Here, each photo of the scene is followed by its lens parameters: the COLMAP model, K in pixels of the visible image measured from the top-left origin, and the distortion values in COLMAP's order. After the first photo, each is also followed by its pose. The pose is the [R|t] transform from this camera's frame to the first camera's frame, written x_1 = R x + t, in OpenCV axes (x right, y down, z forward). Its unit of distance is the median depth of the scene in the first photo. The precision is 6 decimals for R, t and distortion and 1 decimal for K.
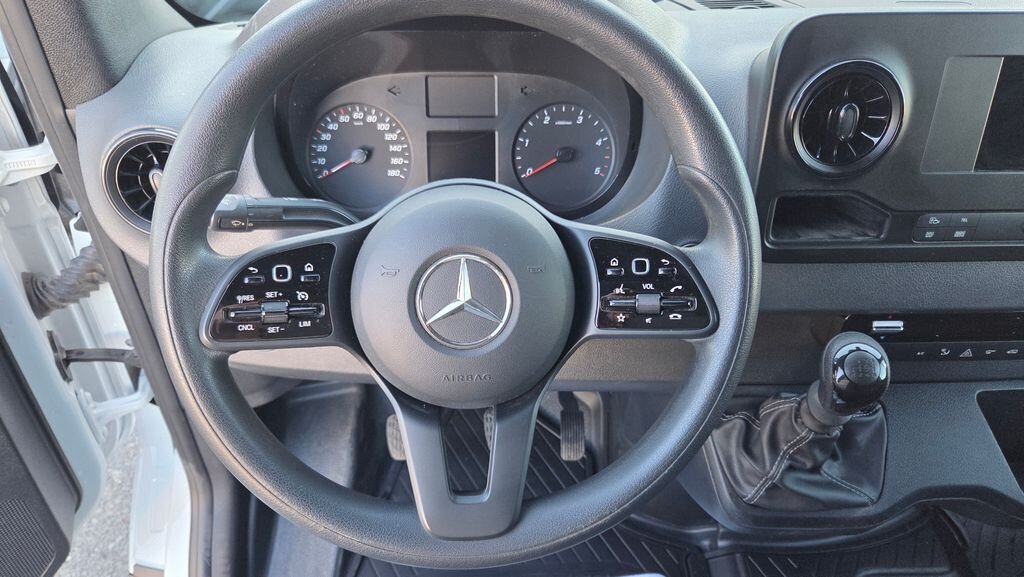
lens RADIAL K [[717.3, 0, 490.6], [0, 717.3, 289.7], [0, 0, 1]] dist [0.018024, 0.004042]
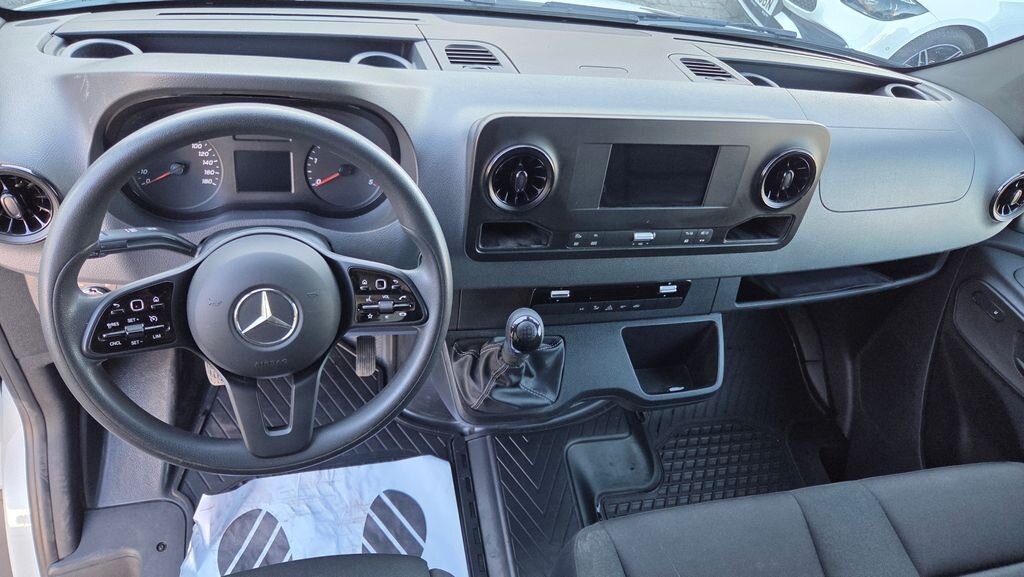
lens RADIAL K [[684.1, 0, 508.4], [0, 684.1, 294.6], [0, 0, 1]] dist [0.071625, -0.049376]
pose [[0.960321, -0.013685, 0.278562, 0.035389], [-0.028979, 0.988493, 0.148467, -0.165087], [-0.277388, -0.150648, 0.948873, -0.366928]]
